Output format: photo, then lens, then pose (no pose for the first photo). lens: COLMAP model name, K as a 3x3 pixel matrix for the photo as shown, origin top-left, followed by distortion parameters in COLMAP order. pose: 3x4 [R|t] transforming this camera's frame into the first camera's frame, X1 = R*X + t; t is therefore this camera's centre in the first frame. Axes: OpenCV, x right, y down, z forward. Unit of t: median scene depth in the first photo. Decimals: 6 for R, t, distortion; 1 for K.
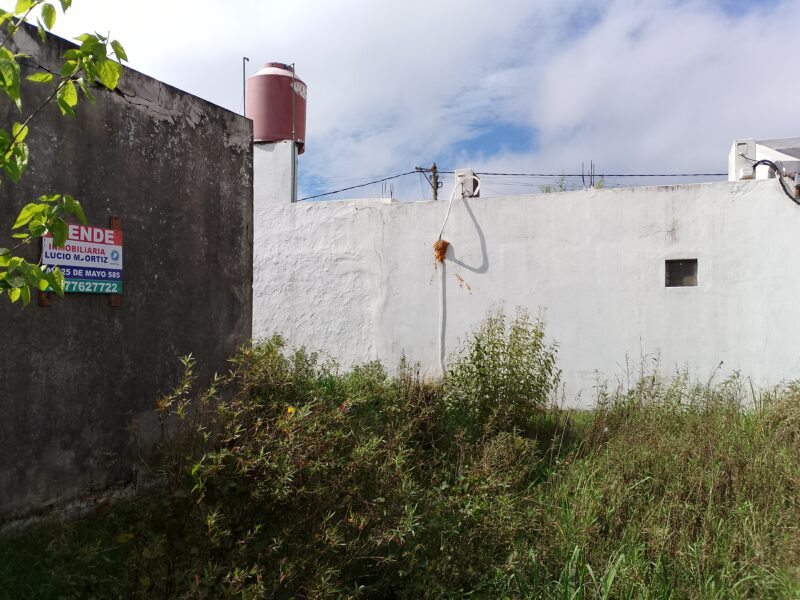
lens RADIAL K [[661.0, 0, 400.9], [0, 661.0, 297.5], [0, 0, 1]] dist [0.048287, -0.043689]
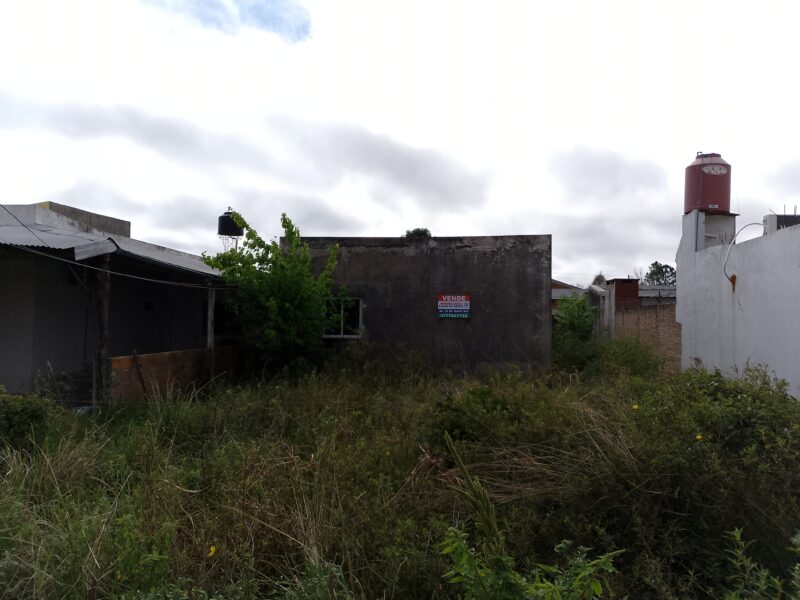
lens RADIAL K [[661.0, 0, 399.2], [0, 661.0, 302.3], [0, 0, 1]] dist [0.048287, -0.043689]
pose [[0.215689, -0.027066, -0.976087, 2.339894], [0.006509, 0.999633, -0.026281, 0.000027], [0.976440, -0.000685, 0.215787, 0.105639]]
